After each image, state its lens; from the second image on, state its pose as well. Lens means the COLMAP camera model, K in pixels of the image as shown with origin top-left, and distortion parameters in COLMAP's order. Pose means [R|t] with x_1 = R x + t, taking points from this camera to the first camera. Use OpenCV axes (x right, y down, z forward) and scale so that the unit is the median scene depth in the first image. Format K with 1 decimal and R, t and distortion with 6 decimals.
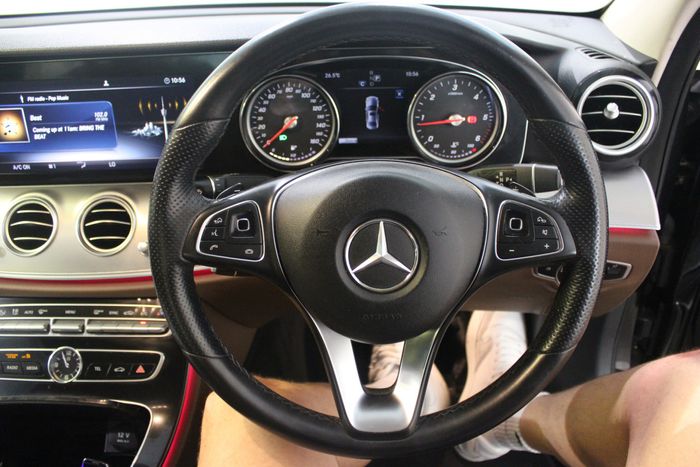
lens RADIAL K [[559.0, 0, 353.1], [0, 559.0, 236.6], [0, 0, 1]] dist [-0.169682, 0.143102]
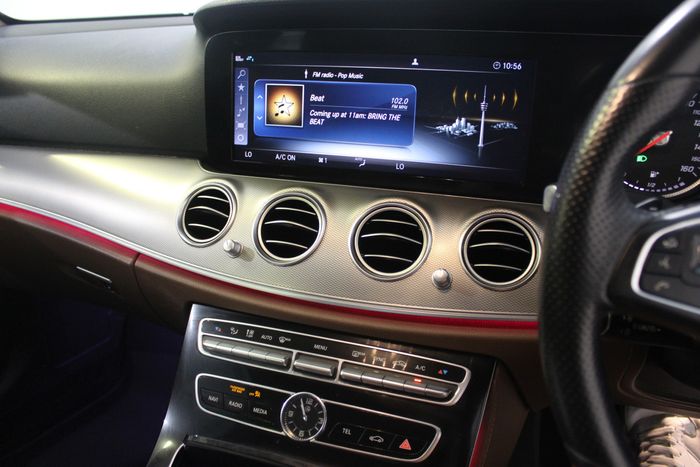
lens RADIAL K [[559.0, 0, 353.1], [0, 559.0, 236.6], [0, 0, 1]] dist [-0.169682, 0.143102]
pose [[0.952516, 0.134295, -0.273273, -0.287477], [-0.167834, 0.980399, -0.103200, 0.060165], [0.254057, 0.144165, 0.956385, 0.246239]]
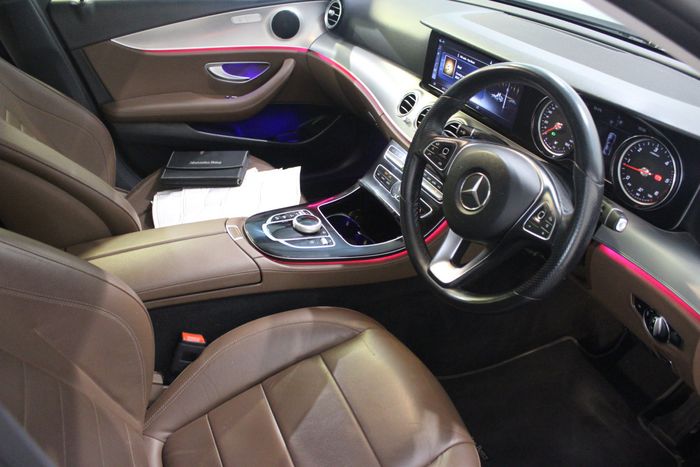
lens RADIAL K [[559.0, 0, 353.1], [0, 559.0, 236.6], [0, 0, 1]] dist [-0.169682, 0.143102]
pose [[0.456369, 0.523538, -0.719468, 0.874803], [-0.465271, 0.829640, 0.308579, -0.153102], [0.758452, 0.193922, 0.622209, -0.312747]]
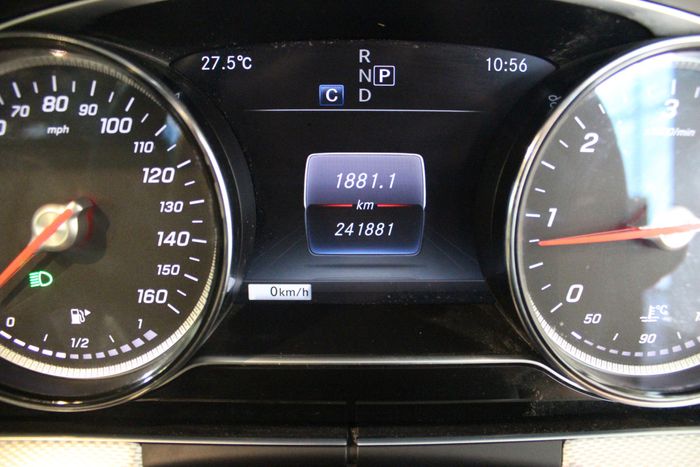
lens RADIAL K [[559.0, 0, 353.1], [0, 559.0, 236.6], [0, 0, 1]] dist [-0.169682, 0.143102]
pose [[0.999115, 0.018480, 0.037779, 0.018793], [-0.011551, 0.984324, -0.175992, -0.157828], [-0.040439, 0.175399, 0.983666, 0.744261]]
